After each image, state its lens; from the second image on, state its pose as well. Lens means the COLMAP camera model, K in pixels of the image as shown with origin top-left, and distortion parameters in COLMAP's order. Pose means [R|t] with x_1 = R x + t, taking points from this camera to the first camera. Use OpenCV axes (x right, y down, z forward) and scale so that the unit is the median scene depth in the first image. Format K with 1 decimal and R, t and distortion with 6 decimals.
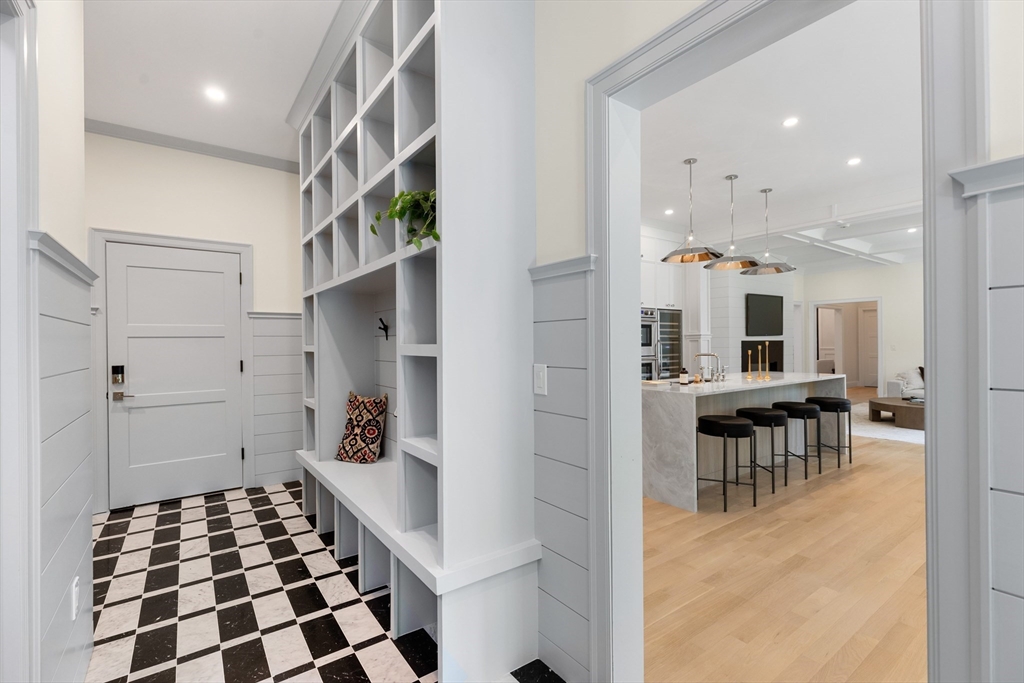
lens RADIAL K [[463.2, 0, 513.7], [0, 463.2, 341.9], [0, 0, 1]] dist [0.012236, -0.001166]
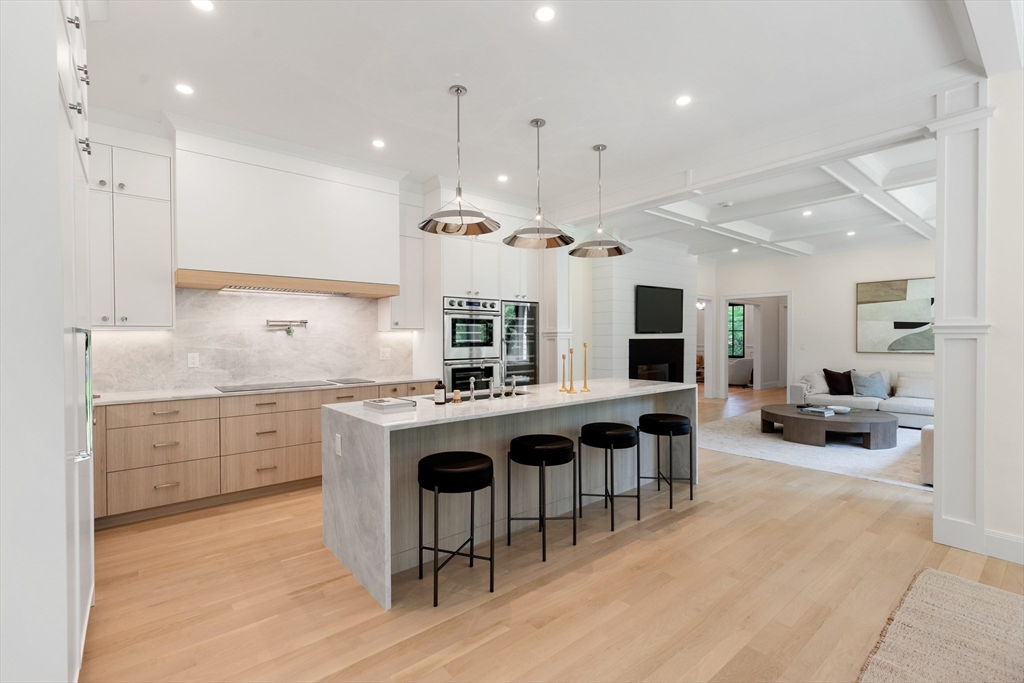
lens RADIAL K [[463.2, 0, 513.7], [0, 463.2, 342.7], [0, 0, 1]] dist [0.012236, -0.001166]
pose [[0.998033, 0.003697, 0.062586, 0.284327], [-0.004457, 0.999918, 0.012003, -0.006754], [-0.062536, -0.012258, 0.997967, 0.188817]]
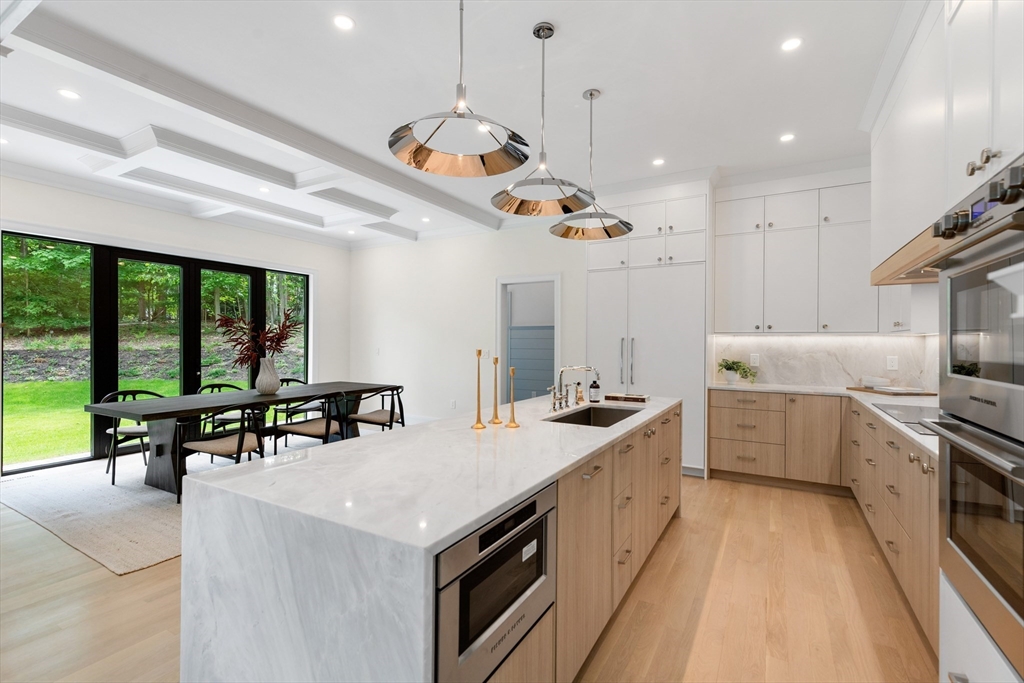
lens RADIAL K [[463.2, 0, 519.9], [0, 463.2, 341.0], [0, 0, 1]] dist [0.012236, -0.001166]
pose [[-0.910650, 0.003232, -0.413166, 0.521653], [0.003875, 0.999992, -0.000718, -0.007160], [0.413160, -0.002255, -0.910655, 1.076593]]
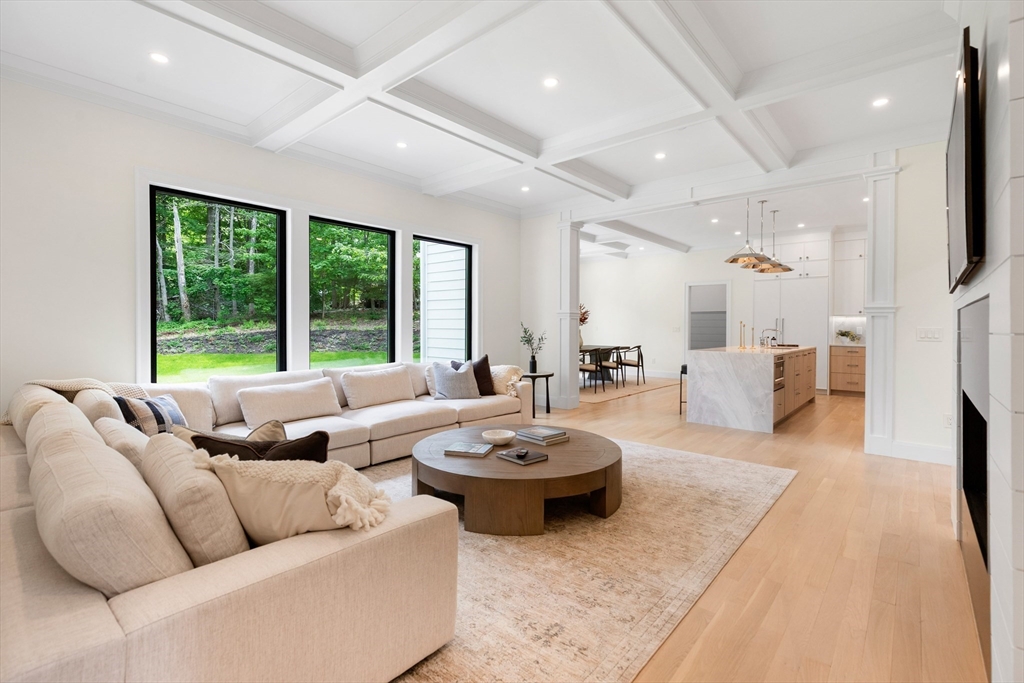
lens RADIAL K [[463.2, 0, 527.7], [0, 463.2, 328.3], [0, 0, 1]] dist [0.012236, -0.001166]
pose [[-0.971128, 0.003111, -0.238537, 1.085565], [0.002455, 0.999992, 0.003050, 0.011333], [0.238545, 0.002376, -0.971129, 1.600719]]
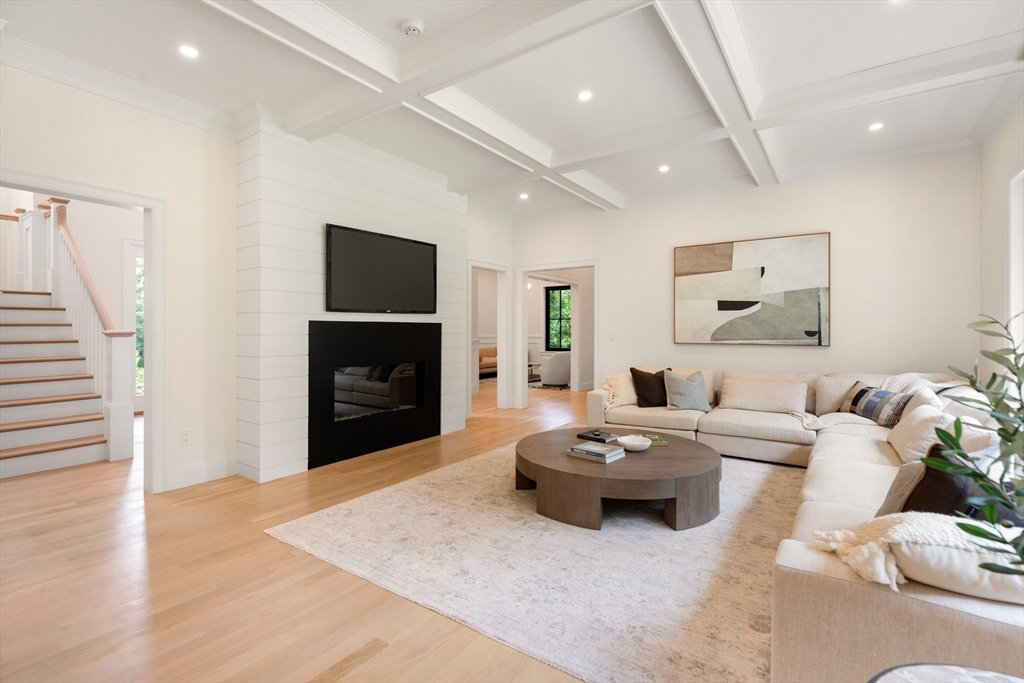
lens RADIAL K [[463.2, 0, 516.3], [0, 463.2, 332.0], [0, 0, 1]] dist [0.012236, -0.001166]
pose [[0.946478, 0.006737, 0.322697, 0.696893], [-0.007615, 0.999970, 0.001459, 0.008569], [-0.322678, -0.003839, 0.946501, 0.624079]]
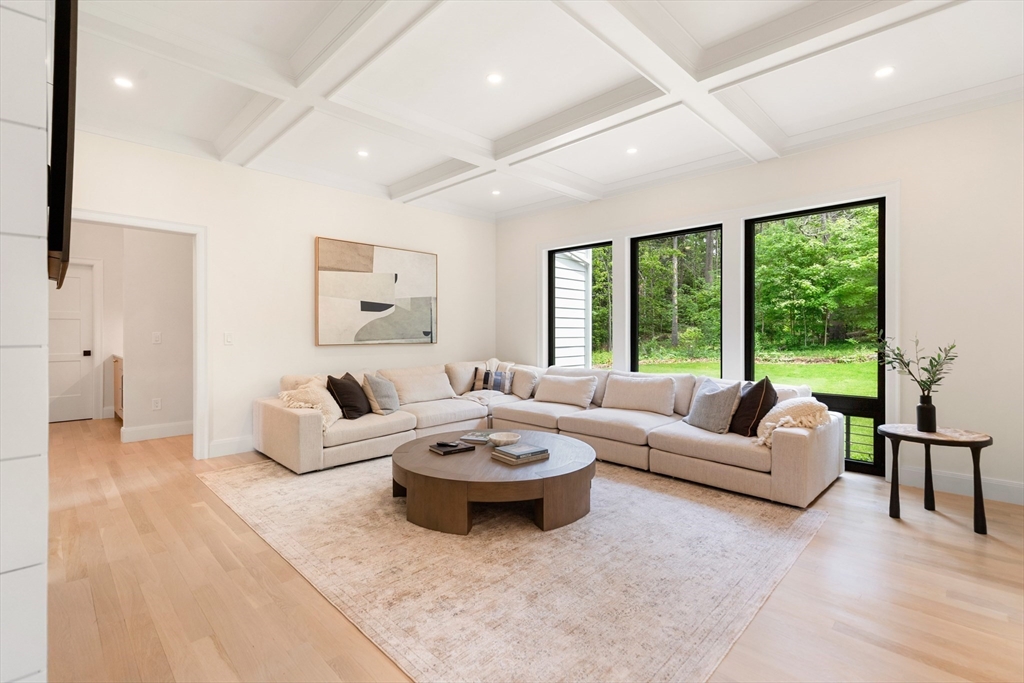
lens RADIAL K [[463.2, 0, 505.9], [0, 463.2, 334.7], [0, 0, 1]] dist [0.012236, -0.001166]
pose [[-0.142509, -0.000113, 0.989793, 0.448732], [-0.000169, 1.000000, 0.000090, 0.010892], [-0.989793, -0.000154, -0.142509, 1.163174]]
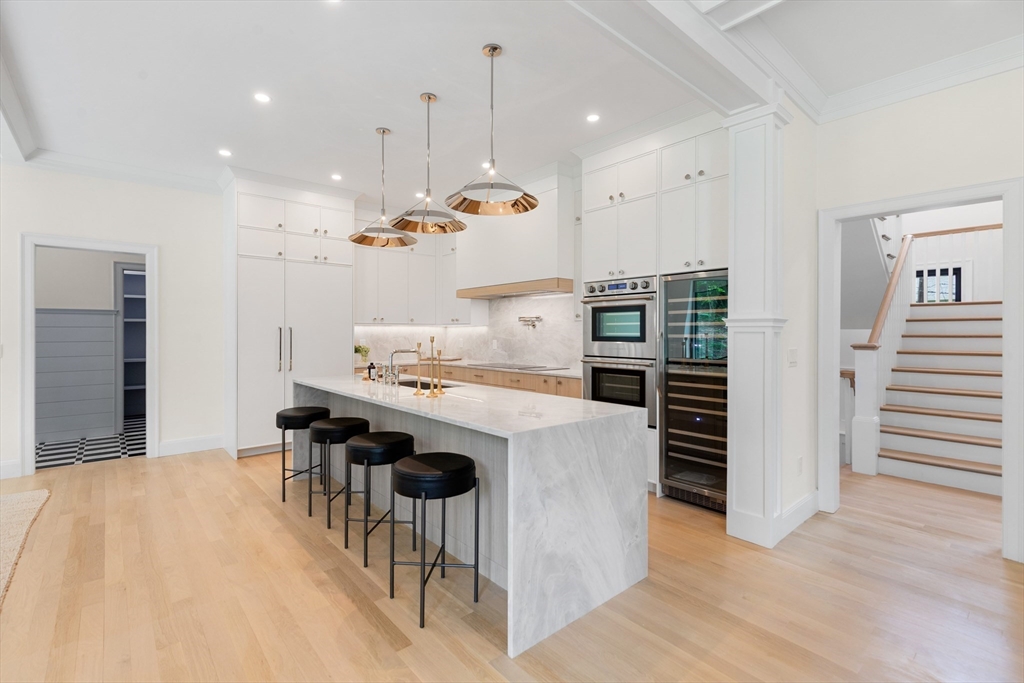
lens RADIAL K [[463.2, 0, 506.4], [0, 463.2, 333.5], [0, 0, 1]] dist [0.012236, -0.001166]
pose [[0.070692, 0.011100, -0.997436, 0.861642], [0.002390, 0.999933, 0.011298, -0.008459], [0.997495, -0.003182, 0.070661, 0.786964]]
